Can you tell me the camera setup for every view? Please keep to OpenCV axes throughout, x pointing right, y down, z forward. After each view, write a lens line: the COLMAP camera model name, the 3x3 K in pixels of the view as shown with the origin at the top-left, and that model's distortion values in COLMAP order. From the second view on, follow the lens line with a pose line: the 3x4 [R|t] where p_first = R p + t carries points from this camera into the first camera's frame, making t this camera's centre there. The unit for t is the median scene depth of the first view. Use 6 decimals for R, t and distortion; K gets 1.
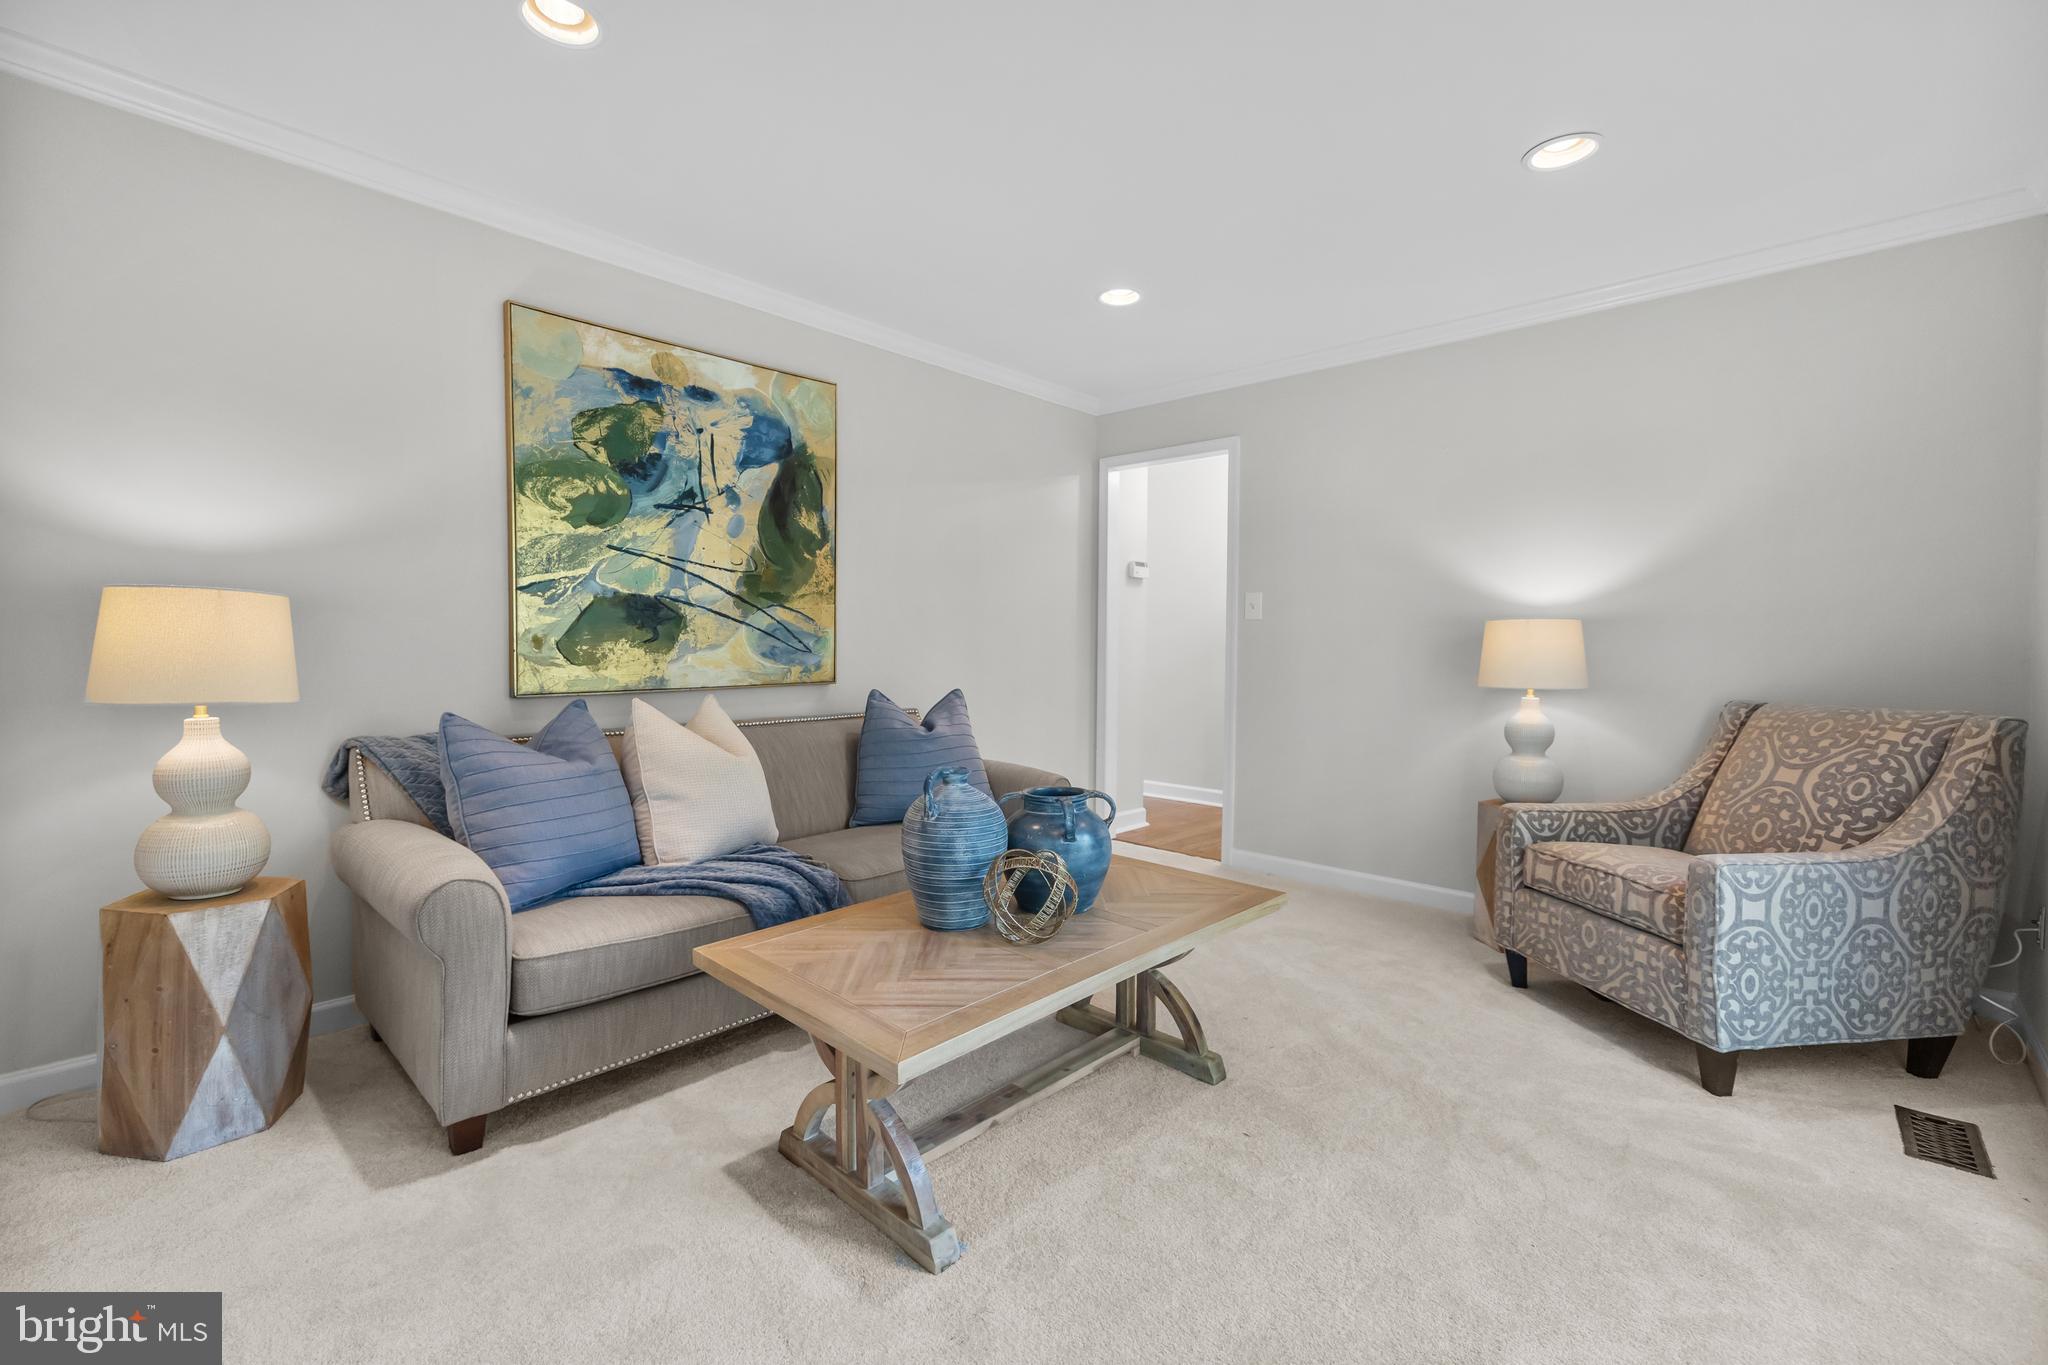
lens RADIAL K [[866.4, 0, 982.9], [0, 866.4, 664.6], [0, 0, 1]] dist [0.003016, 0.000334]
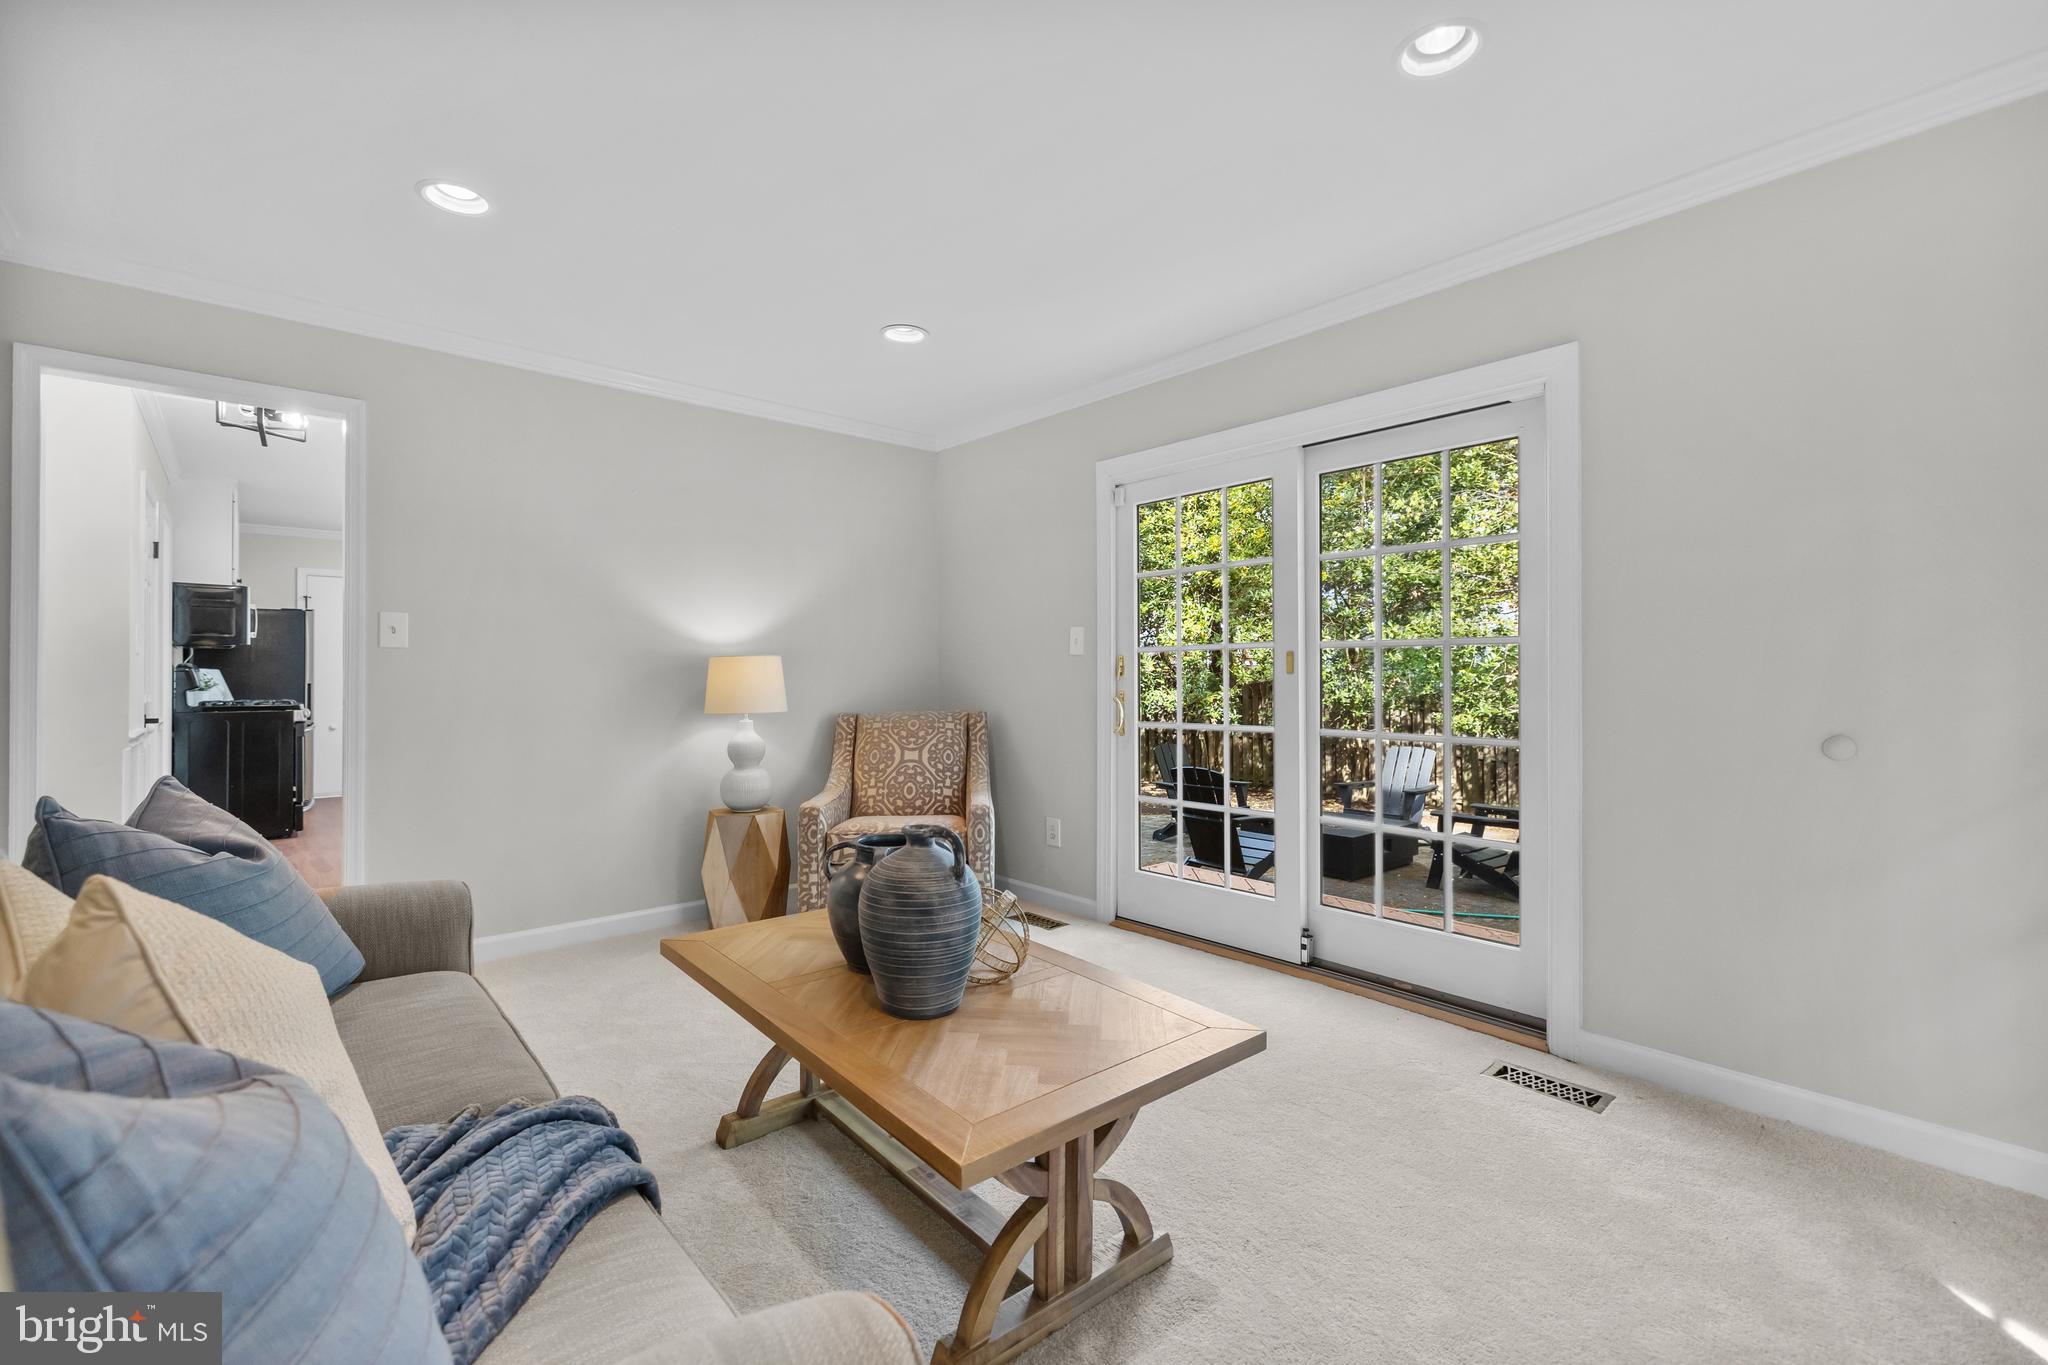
lens RADIAL K [[882.2, 0, 1021.1], [0, 882.2, 668.6], [0, 0, 1]] dist [0.001436, -0.000415]
pose [[0.073304, 0.000900, 0.997309, -0.726210], [0.029691, 0.999554, -0.003085, -0.024929], [-0.996868, 0.029837, 0.073244, 0.668696]]
